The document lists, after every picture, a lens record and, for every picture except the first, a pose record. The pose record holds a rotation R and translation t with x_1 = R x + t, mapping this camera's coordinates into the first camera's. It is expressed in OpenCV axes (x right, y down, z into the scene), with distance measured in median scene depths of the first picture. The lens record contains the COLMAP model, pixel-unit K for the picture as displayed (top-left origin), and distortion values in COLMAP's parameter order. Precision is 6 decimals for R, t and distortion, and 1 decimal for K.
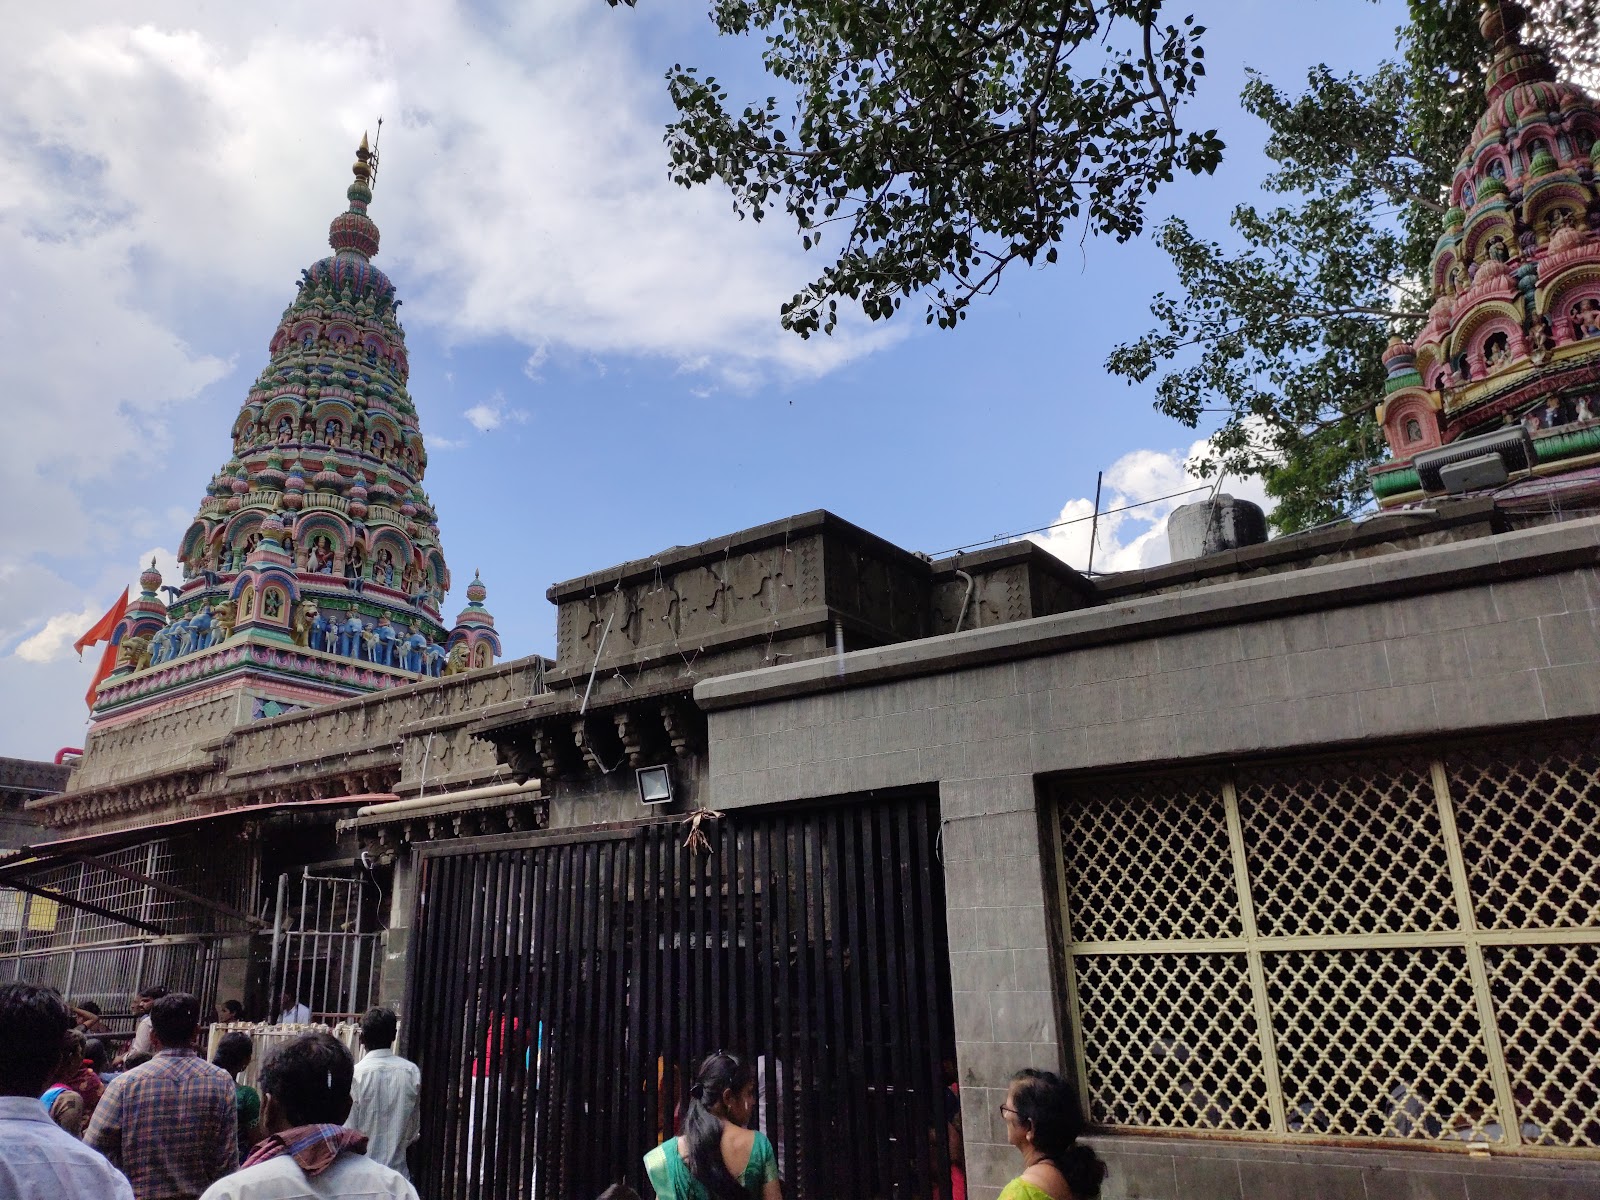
lens RADIAL K [[1195.9, 0, 800.0], [0, 1195.9, 600.0], [0, 0, 1]] dist [0.002663, -0.000481]
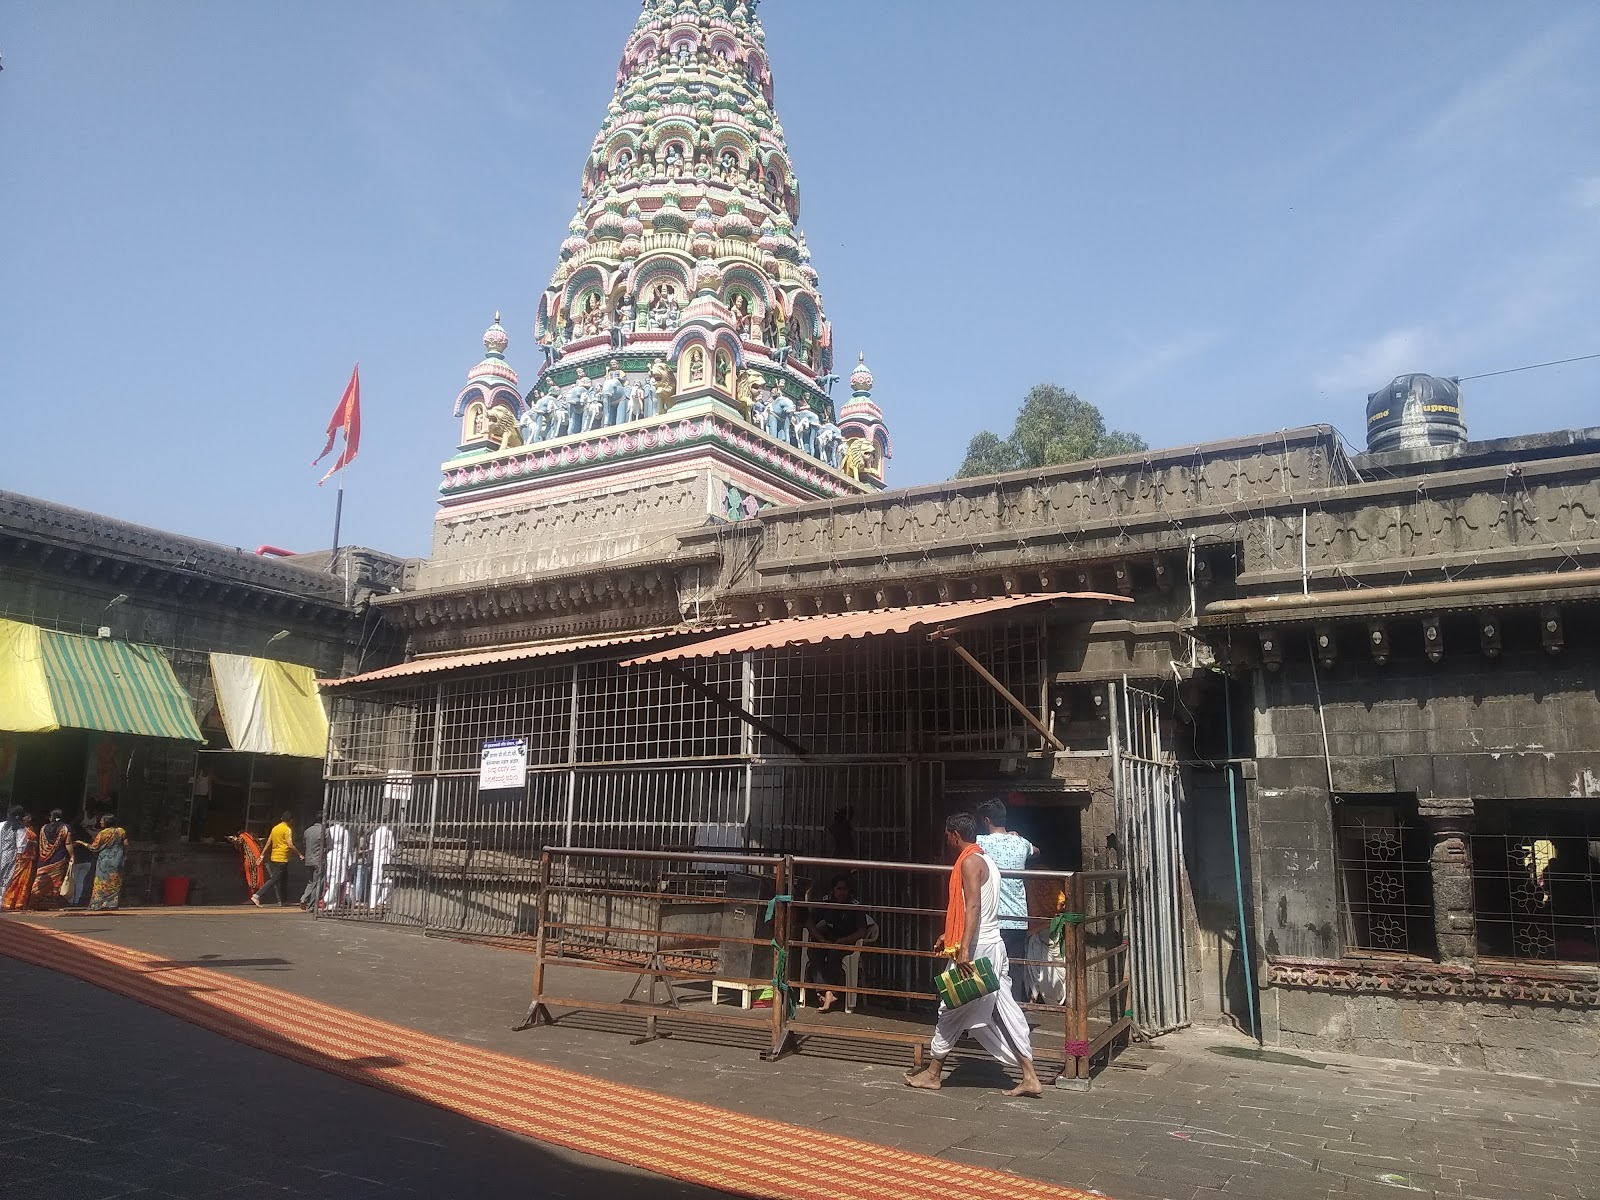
lens RADIAL K [[1195.9, 0, 800.0], [0, 1195.9, 600.0], [0, 0, 1]] dist [0.002663, -0.000481]
pose [[0.995971, 0.036096, 0.082095, -0.420668], [-0.046173, 0.991162, 0.124359, 0.052242], [-0.076880, -0.127649, 0.988835, 0.152284]]
